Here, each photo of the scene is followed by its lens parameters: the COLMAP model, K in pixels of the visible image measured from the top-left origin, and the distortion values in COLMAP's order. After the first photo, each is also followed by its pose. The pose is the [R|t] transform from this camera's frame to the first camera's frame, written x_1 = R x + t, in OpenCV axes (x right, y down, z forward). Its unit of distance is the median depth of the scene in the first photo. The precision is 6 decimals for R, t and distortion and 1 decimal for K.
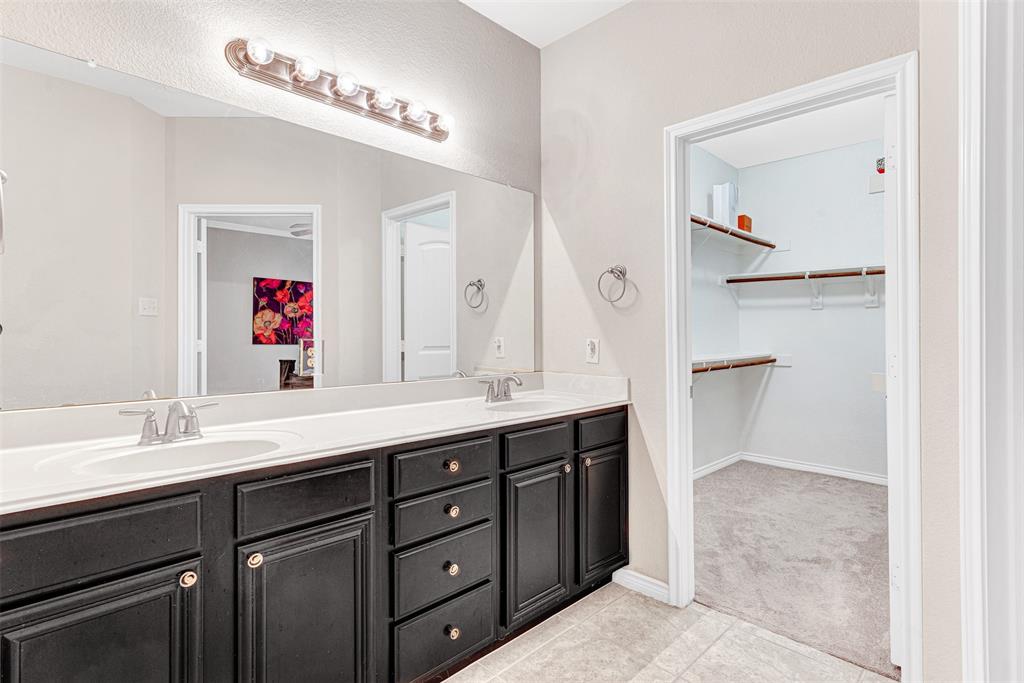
lens RADIAL K [[514.4, 0, 513.4], [0, 514.4, 332.7], [0, 0, 1]] dist [0.000222, 0.005076]
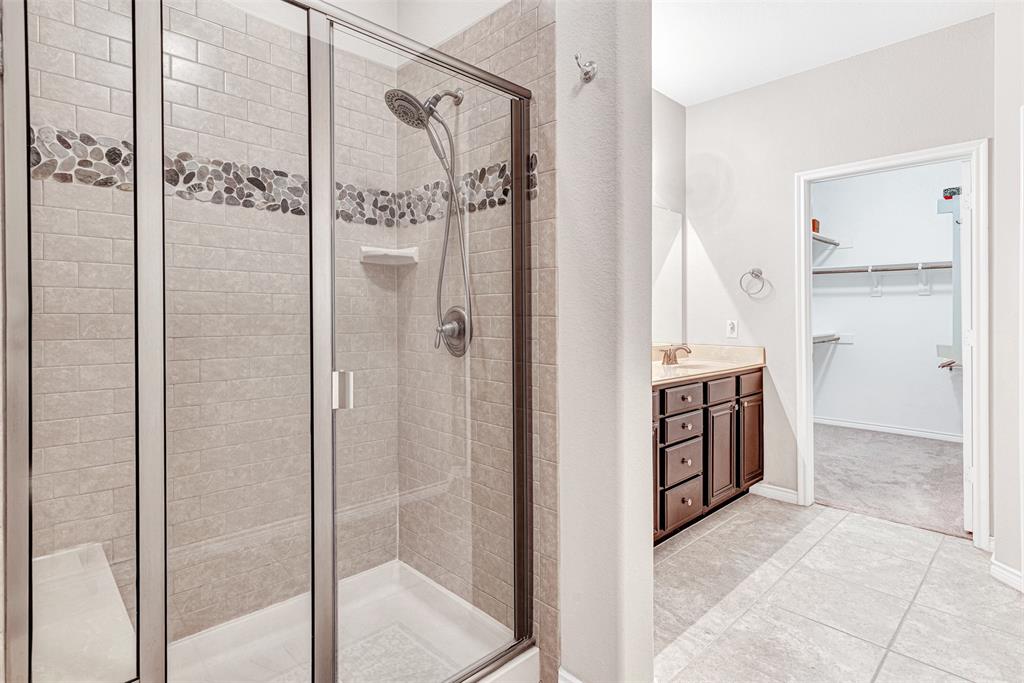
lens RADIAL K [[514.4, 0, 505.4], [0, 514.4, 320.6], [0, 0, 1]] dist [0.000222, 0.005076]
pose [[0.999548, -0.002089, -0.029977, -0.444525], [0.002304, 0.999972, 0.007138, 0.000873], [0.029961, -0.007204, 0.999525, -0.434542]]
